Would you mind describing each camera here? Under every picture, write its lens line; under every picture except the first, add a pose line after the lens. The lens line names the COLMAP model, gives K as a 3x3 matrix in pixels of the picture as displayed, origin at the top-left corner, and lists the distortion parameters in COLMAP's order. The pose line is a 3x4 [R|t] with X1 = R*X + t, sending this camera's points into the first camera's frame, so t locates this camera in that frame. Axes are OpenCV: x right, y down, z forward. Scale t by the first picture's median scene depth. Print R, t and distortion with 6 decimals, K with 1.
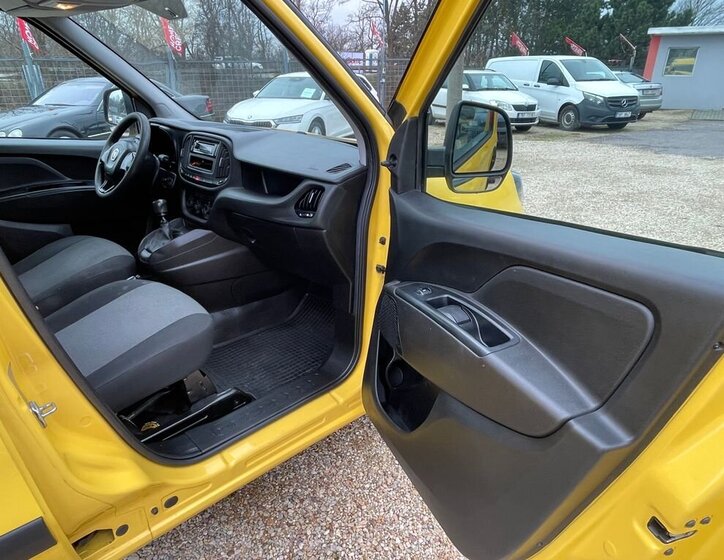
lens RADIAL K [[503.6, 0, 361.9], [0, 503.6, 285.5], [0, 0, 1]] dist [-0.009499, -0.004839]
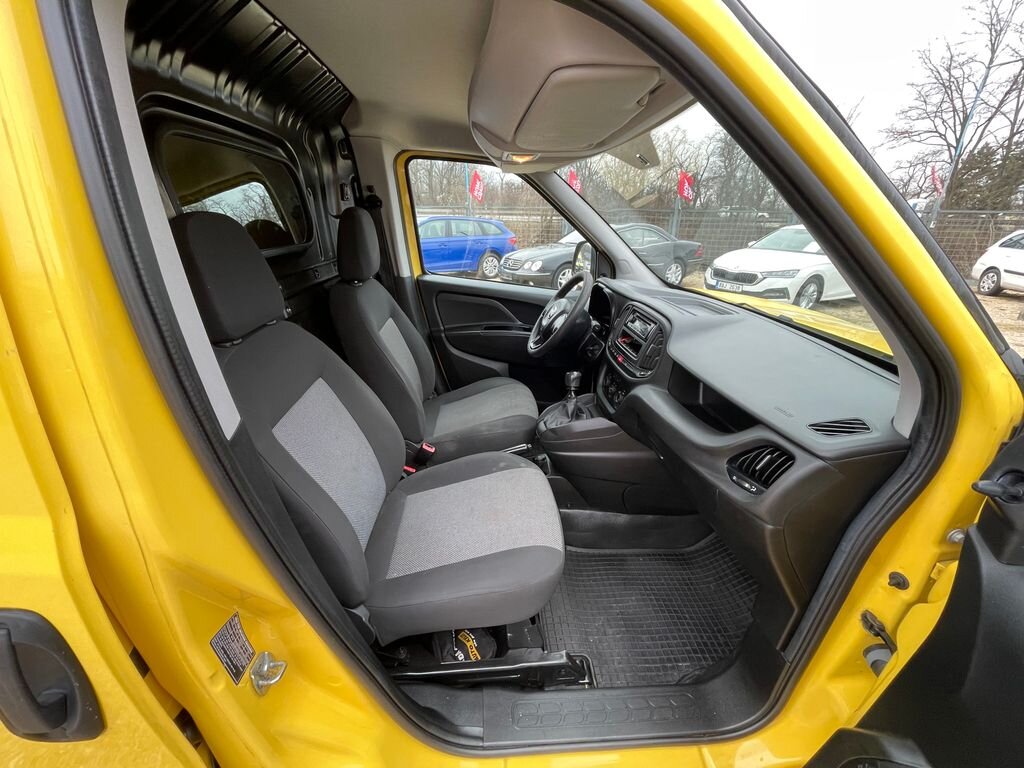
lens RADIAL K [[422.6, 0, 491.3], [0, 422.6, 387.8], [0, 0, 1]] dist [-0.001344, -0.001189]
pose [[0.746777, 0.262349, -0.611144, -0.045307], [-0.275463, 0.958396, 0.074818, -0.157093], [0.605347, 0.112475, 0.787975, 0.317365]]
